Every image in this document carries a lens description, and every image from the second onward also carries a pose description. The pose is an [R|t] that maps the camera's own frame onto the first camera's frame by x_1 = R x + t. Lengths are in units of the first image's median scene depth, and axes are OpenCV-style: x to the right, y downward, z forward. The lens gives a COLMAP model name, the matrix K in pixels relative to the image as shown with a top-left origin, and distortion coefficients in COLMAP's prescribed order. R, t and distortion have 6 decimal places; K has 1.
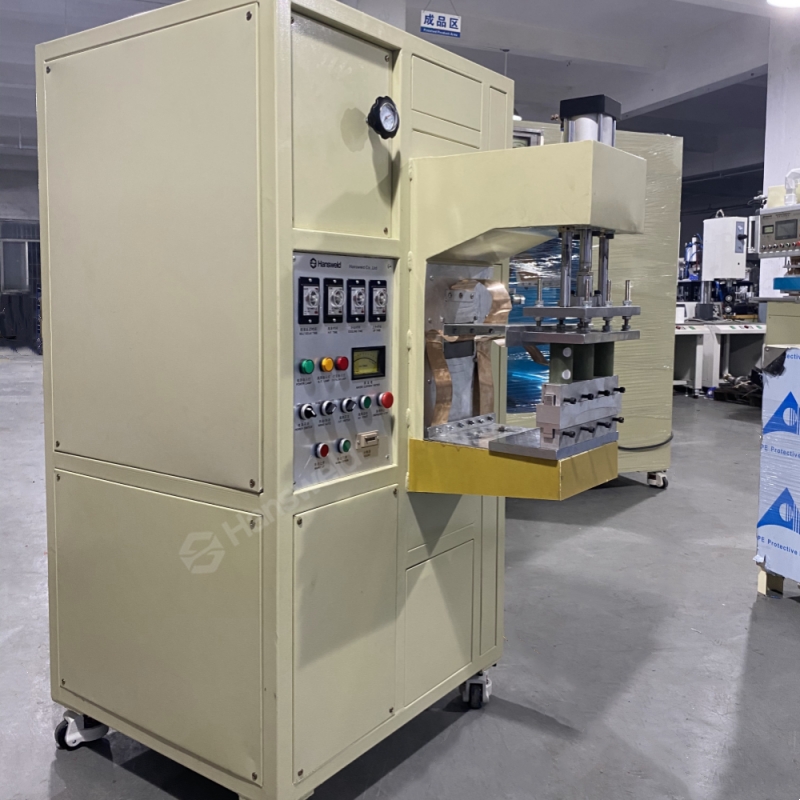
lens RADIAL K [[816.1, 0, 393.3], [0, 816.1, 357.0], [0, 0, 1]] dist [-0.004226, 0.000000]
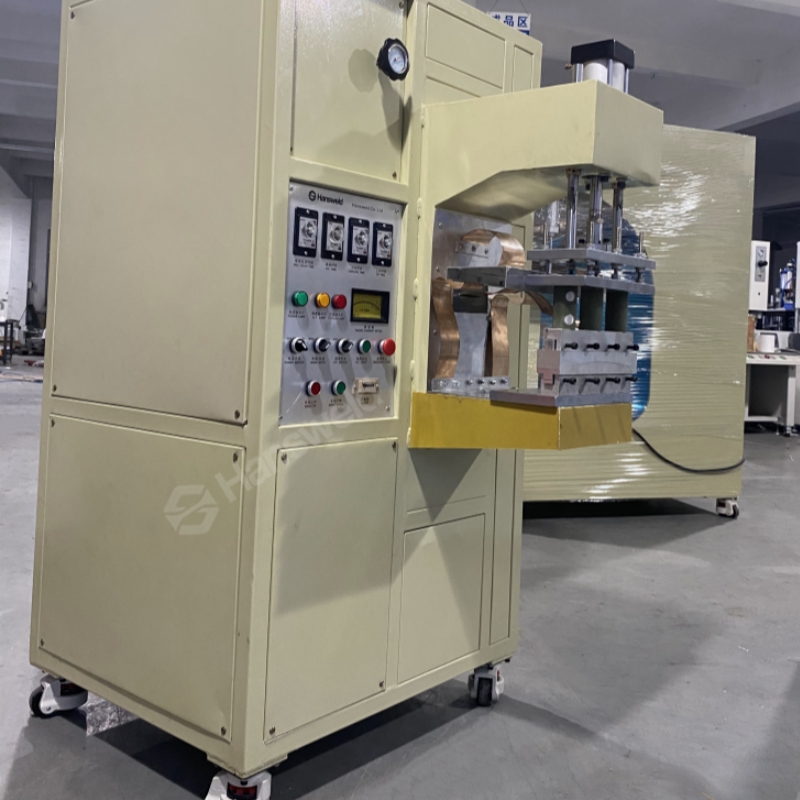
lens RADIAL K [[896.7, 0, 429.4], [0, 896.7, 312.6], [0, 0, 1]] dist [-0.006564, 0.000000]
pose [[0.998362, 0.034046, -0.045983, 0.083882], [-0.038250, 0.994849, -0.093869, 0.104278], [0.042550, 0.095474, 0.994522, -0.053835]]
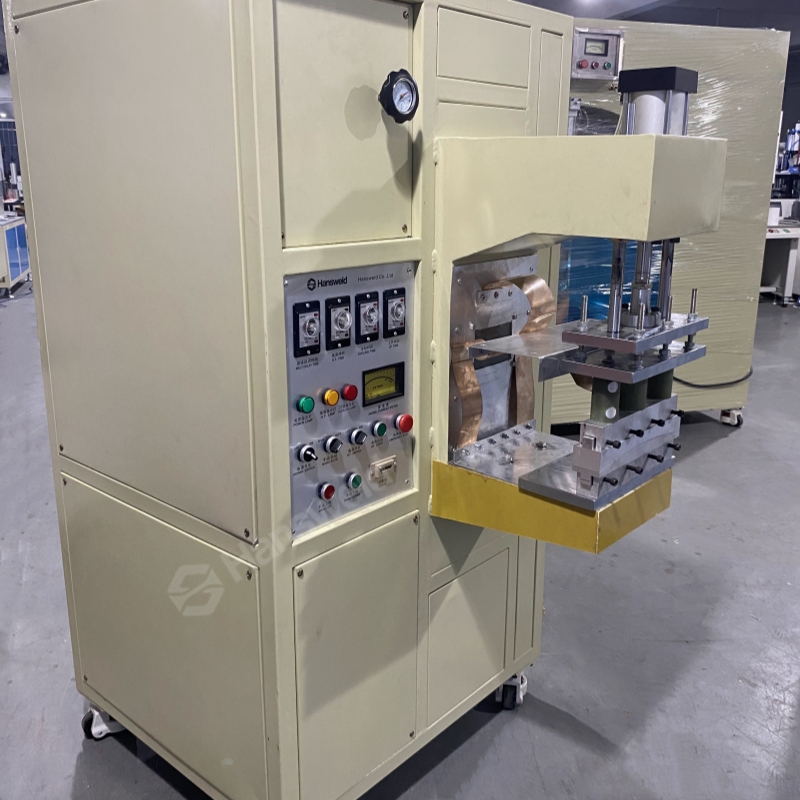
lens RADIAL K [[816.1, 0, 394.2], [0, 816.1, 380.2], [0, 0, 1]] dist [-0.004226, 0.000000]
pose [[0.995732, 0.016701, -0.090765, 0.056538], [-0.000583, 0.984608, 0.174774, -0.140345], [0.092287, -0.173976, 0.980416, 0.133559]]
